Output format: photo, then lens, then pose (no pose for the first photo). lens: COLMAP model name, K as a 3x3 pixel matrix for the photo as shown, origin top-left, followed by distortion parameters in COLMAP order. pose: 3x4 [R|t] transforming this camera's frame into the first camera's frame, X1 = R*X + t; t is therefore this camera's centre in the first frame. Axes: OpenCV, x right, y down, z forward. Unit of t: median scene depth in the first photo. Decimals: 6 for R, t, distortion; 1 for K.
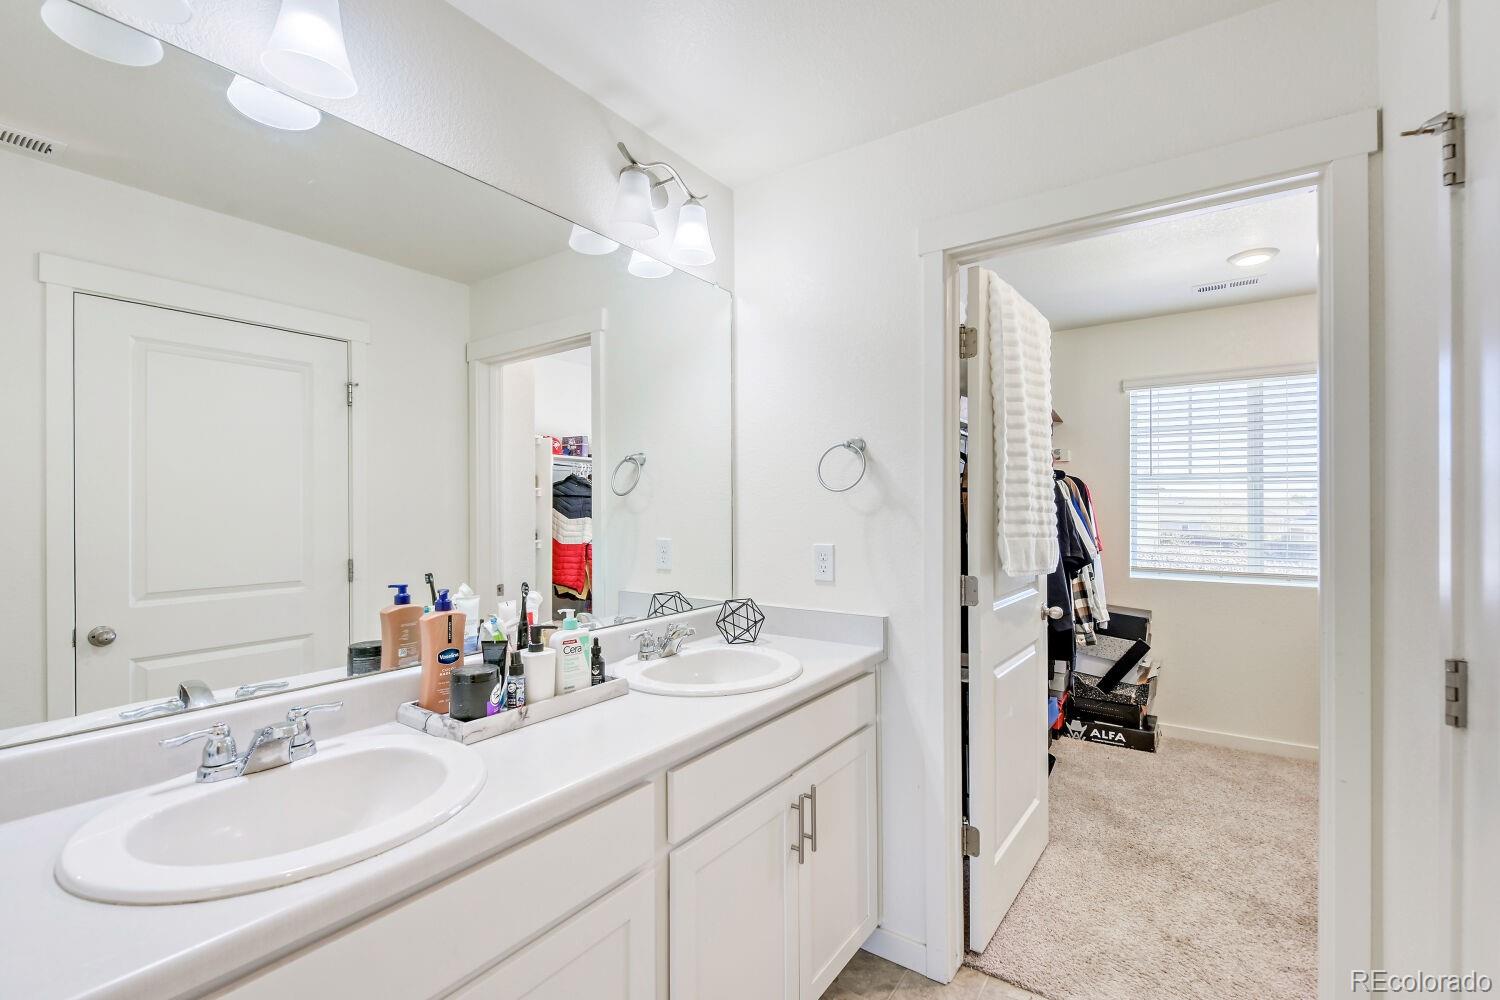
lens RADIAL K [[653.0, 0, 738.1], [0, 653.0, 503.4], [0, 0, 1]] dist [0.002425, -0.001344]
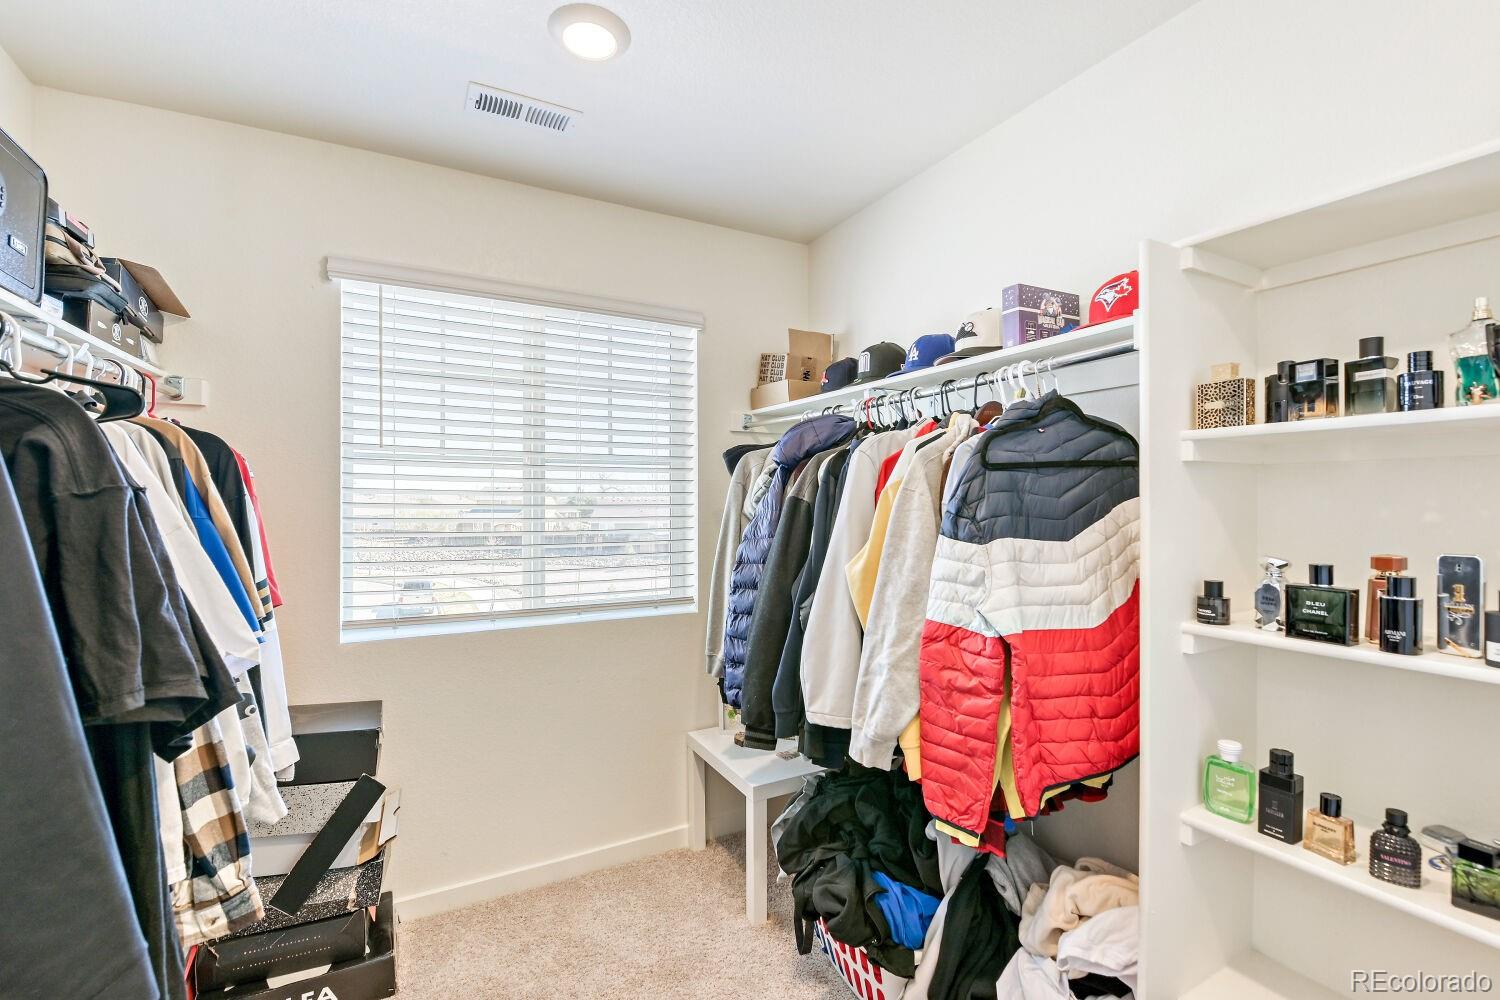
lens RADIAL K [[653.0, 0, 744.9], [0, 653.0, 498.9], [0, 0, 1]] dist [0.002425, -0.001344]
pose [[0.438555, -0.002927, 0.898700, 0.295418], [-0.001180, 0.999992, 0.003833, -0.003312], [-0.898704, -0.002741, 0.438548, 0.521762]]
